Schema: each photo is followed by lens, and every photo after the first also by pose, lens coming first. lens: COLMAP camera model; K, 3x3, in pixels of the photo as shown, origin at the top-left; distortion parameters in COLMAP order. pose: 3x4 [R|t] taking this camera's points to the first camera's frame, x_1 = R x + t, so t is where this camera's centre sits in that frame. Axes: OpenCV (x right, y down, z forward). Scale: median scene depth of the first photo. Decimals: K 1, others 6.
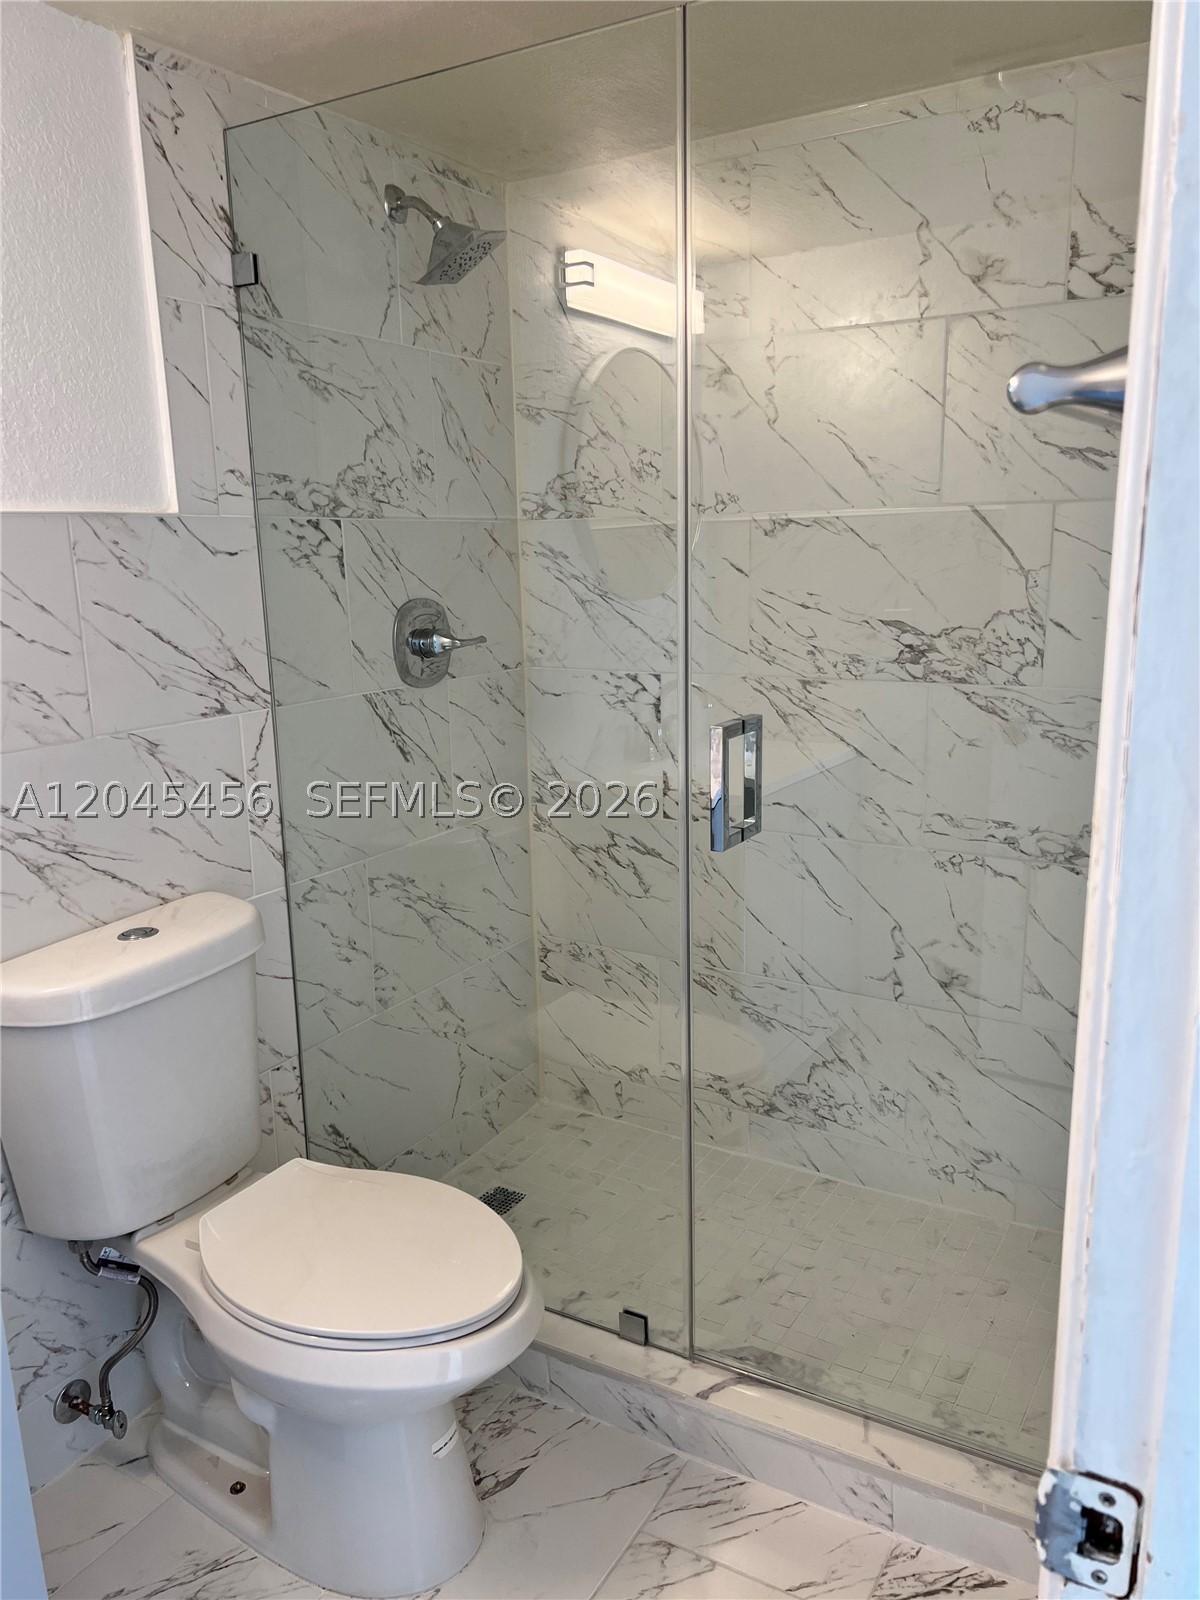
lens RADIAL K [[1220.7, 0, 603.1], [0, 1220.7, 807.0], [0, 0, 1]] dist [0.054049, -0.065185]
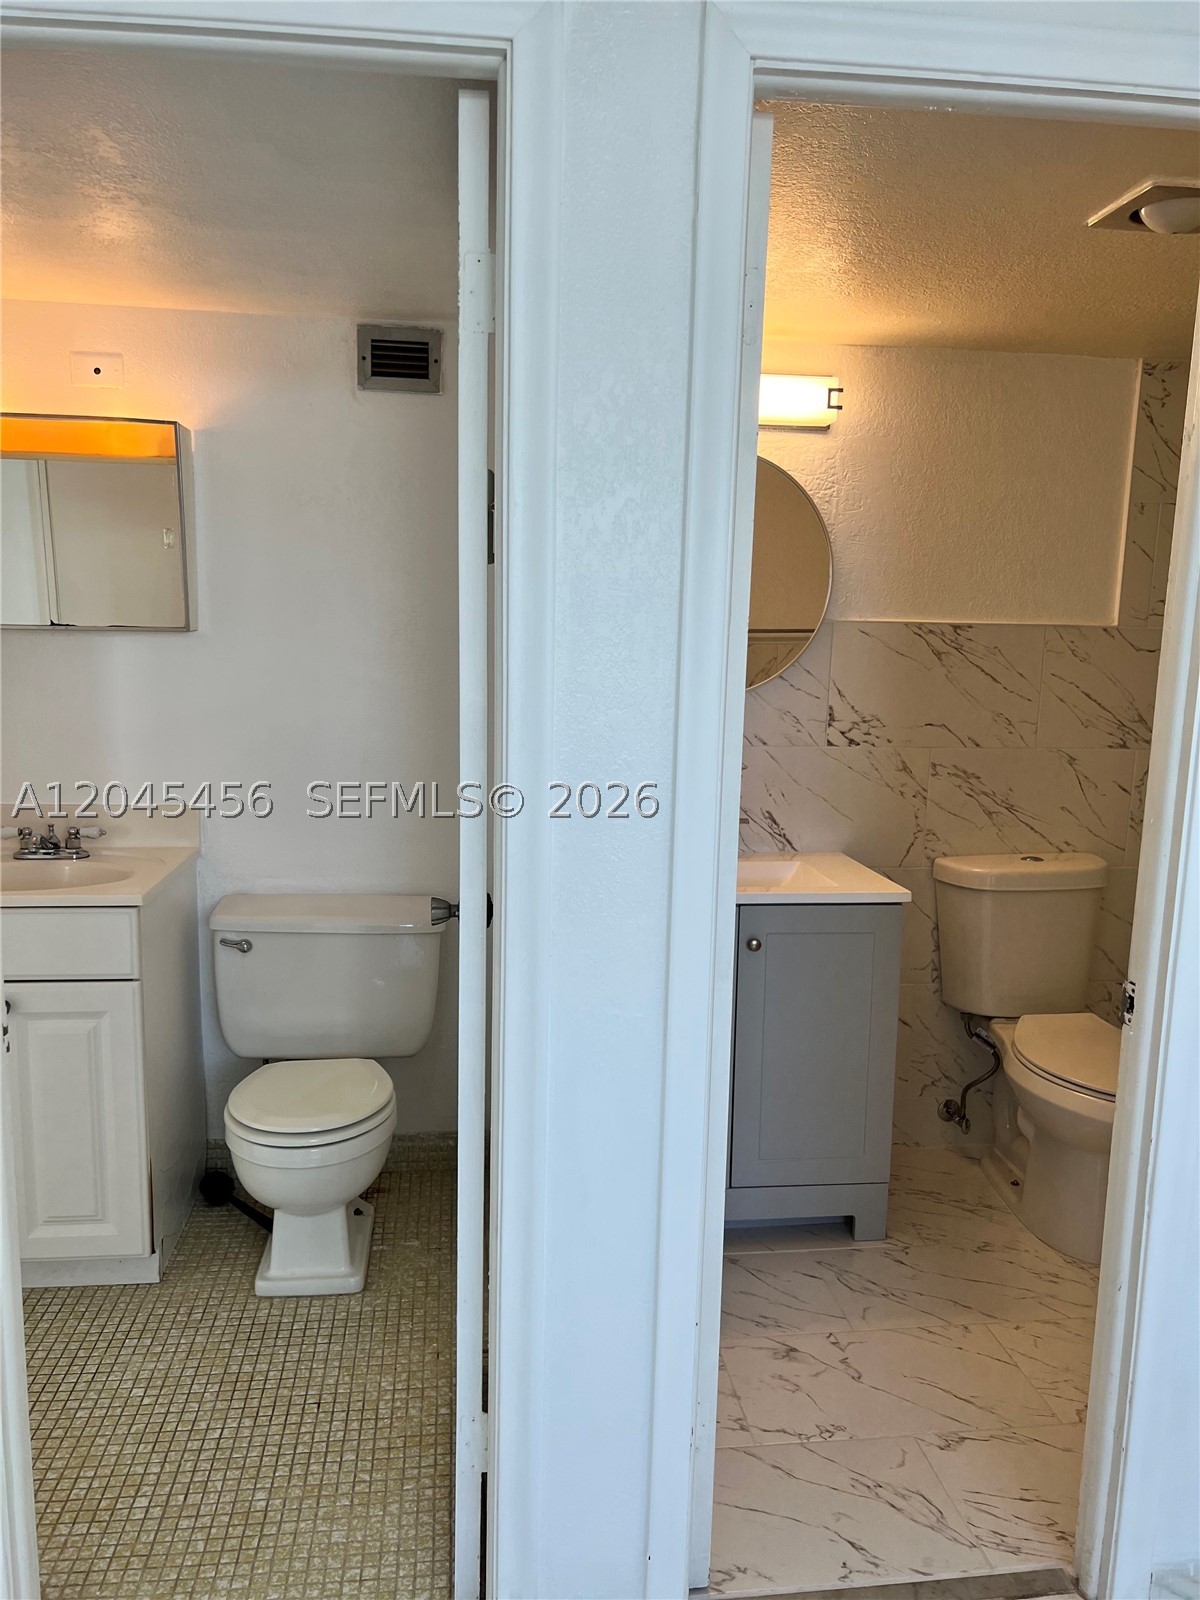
lens RADIAL K [[1220.7, 0, 577.3], [0, 1220.7, 817.5], [0, 0, 1]] dist [0.054049, -0.065185]
pose [[0.602561, 0.160512, -0.781765, 0.566541], [-0.208037, 0.977290, 0.040308, 0.103173], [0.770481, 0.138348, 0.622269, -0.581519]]
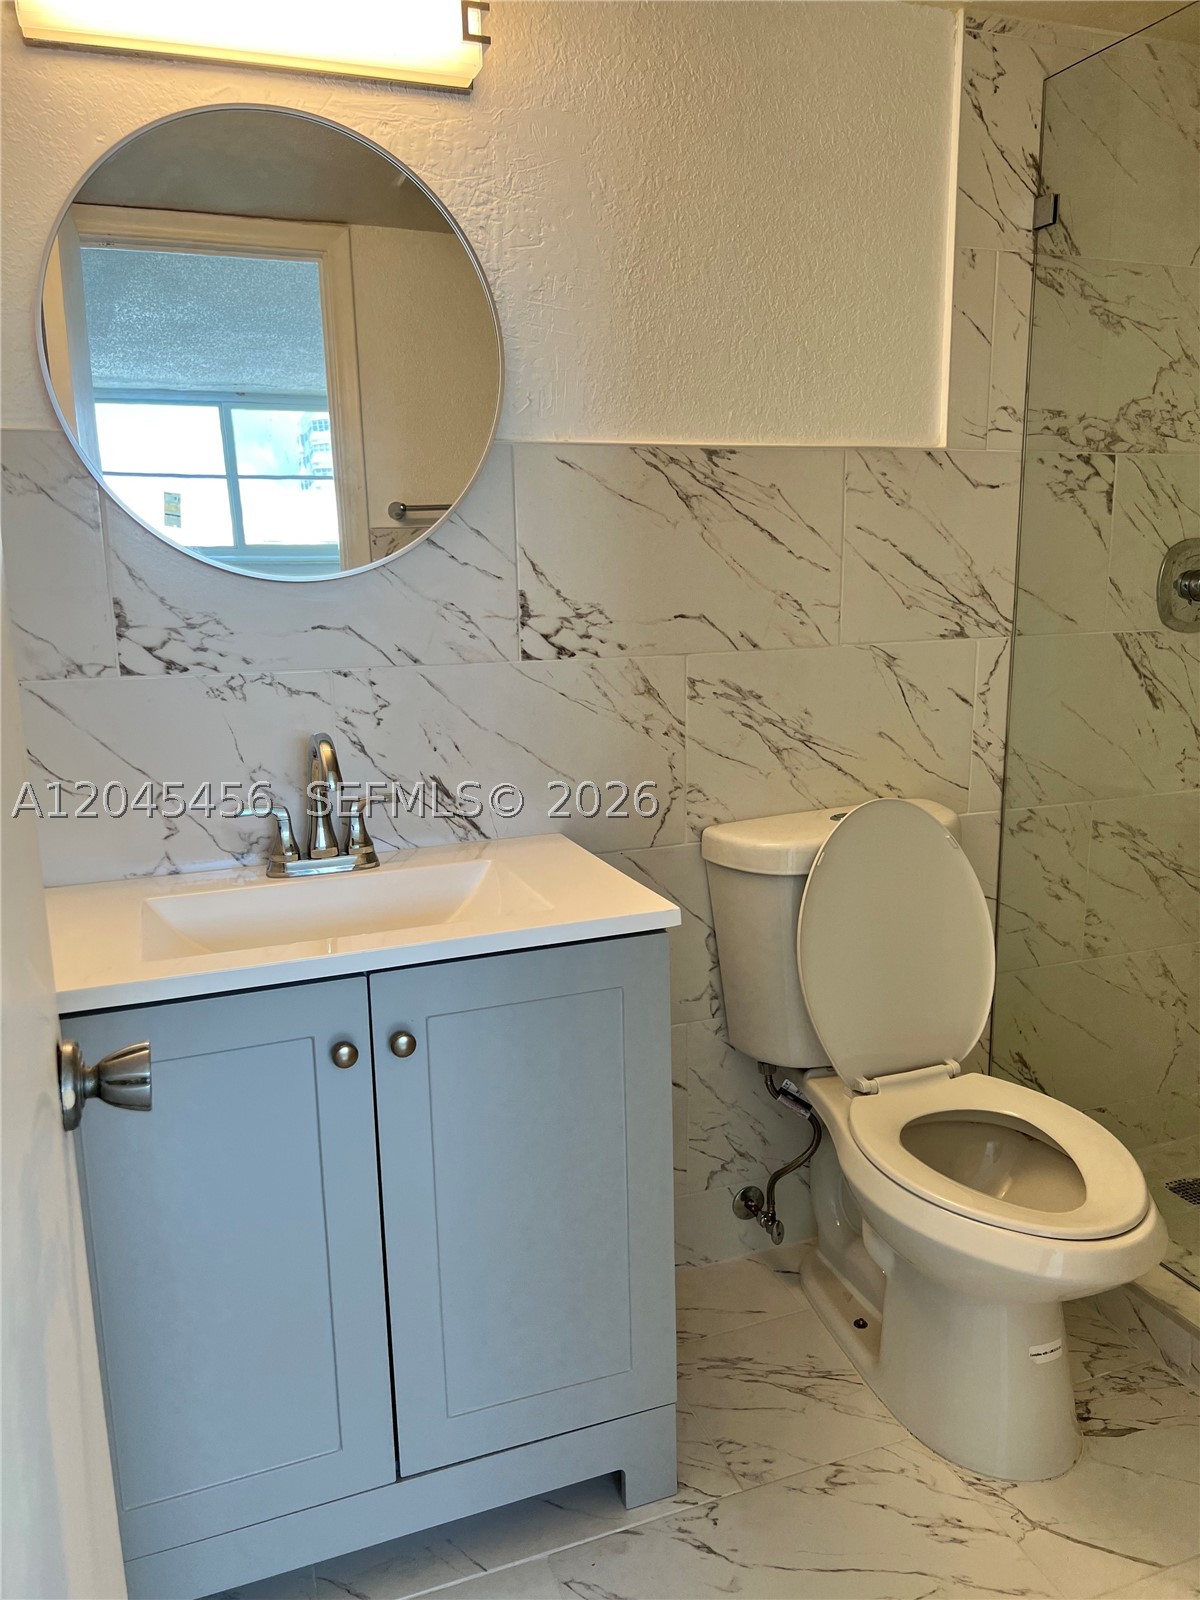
lens RADIAL K [[1220.7, 0, 601.9], [0, 1220.7, 819.8], [0, 0, 1]] dist [0.054049, -0.065185]
pose [[0.776654, 0.139025, -0.614395, 0.134023], [-0.136023, 0.989344, 0.051923, 0.072451], [0.615066, 0.043245, 0.787289, -0.034064]]
